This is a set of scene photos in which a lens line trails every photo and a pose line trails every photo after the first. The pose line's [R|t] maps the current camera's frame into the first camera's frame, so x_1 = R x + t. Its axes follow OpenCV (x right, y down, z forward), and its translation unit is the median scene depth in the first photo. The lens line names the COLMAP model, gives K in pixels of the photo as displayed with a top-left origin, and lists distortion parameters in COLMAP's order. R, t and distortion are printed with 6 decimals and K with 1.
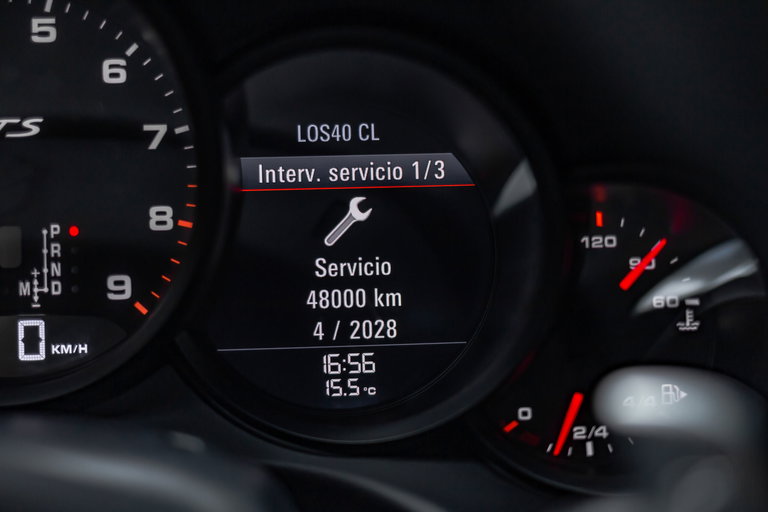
lens RADIAL K [[1352.7, 0, 384.4], [0, 1352.7, 256.5], [0, 0, 1]] dist [-0.096346, 0.000000]
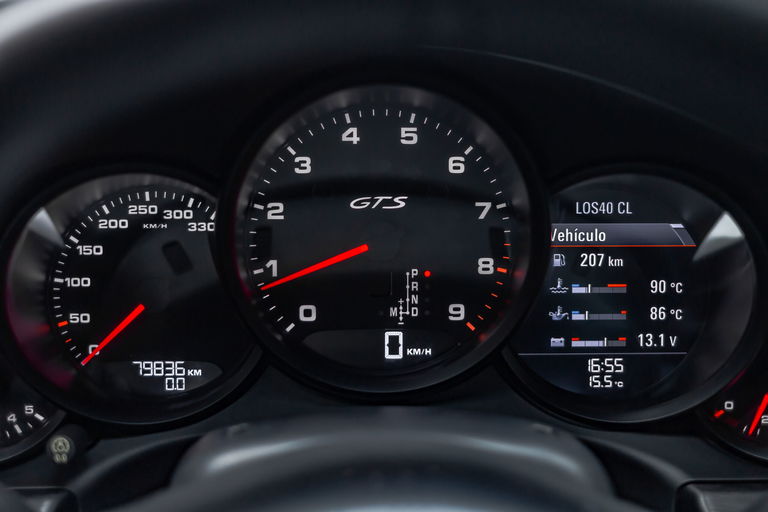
lens RADIAL K [[1352.7, 0, 383.8], [0, 1352.7, 255.1], [0, 0, 1]] dist [-0.096346, 0.000000]
pose [[0.998654, 0.028106, -0.043594, -0.213114], [-0.025140, 0.997426, 0.067154, -0.136878], [0.045370, -0.065968, 0.996790, -0.478063]]
